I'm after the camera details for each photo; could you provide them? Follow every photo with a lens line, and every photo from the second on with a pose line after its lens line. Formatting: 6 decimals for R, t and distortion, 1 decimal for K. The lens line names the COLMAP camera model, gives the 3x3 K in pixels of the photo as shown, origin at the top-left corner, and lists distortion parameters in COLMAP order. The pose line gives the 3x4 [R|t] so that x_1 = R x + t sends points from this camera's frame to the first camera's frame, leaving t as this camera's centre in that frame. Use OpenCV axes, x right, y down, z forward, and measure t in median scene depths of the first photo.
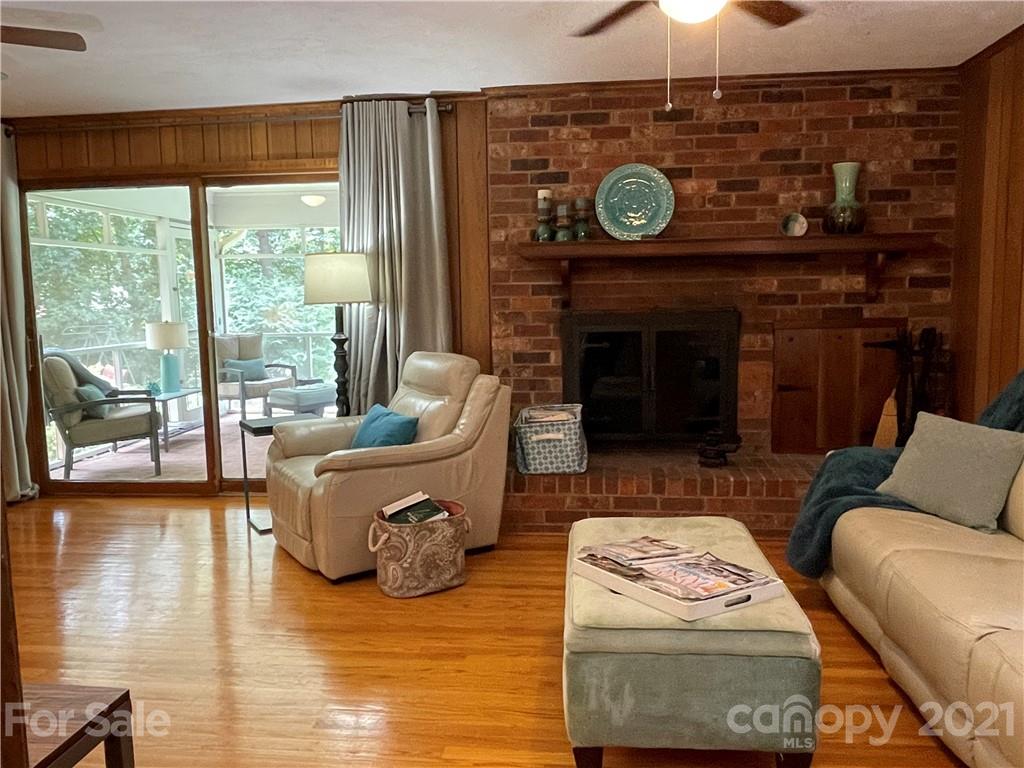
lens RADIAL K [[790.1, 0, 515.3], [0, 790.1, 387.3], [0, 0, 1]] dist [0.009863, -0.011560]
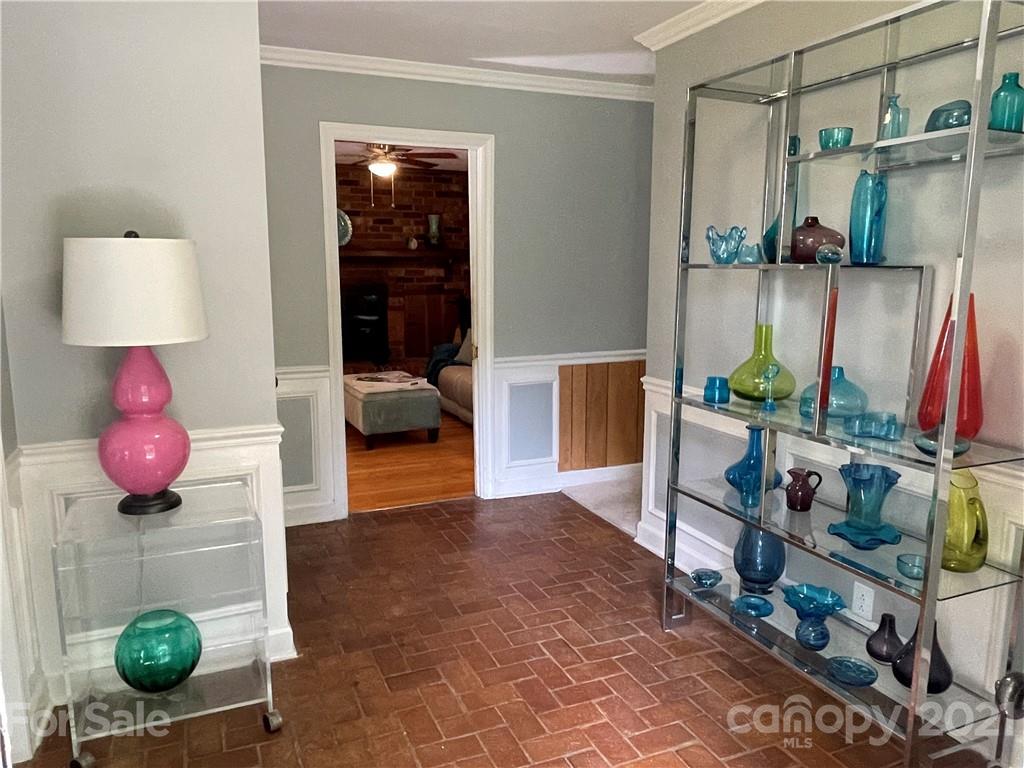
lens RADIAL K [[731.9, 0, 509.2], [0, 731.9, 385.4], [0, 0, 1]] dist [0.058548, -0.004097]
pose [[0.872399, -0.062619, 0.484767, -0.358575], [0.039265, 0.997533, 0.058193, 0.058281], [-0.487215, -0.031733, 0.872705, -0.765975]]
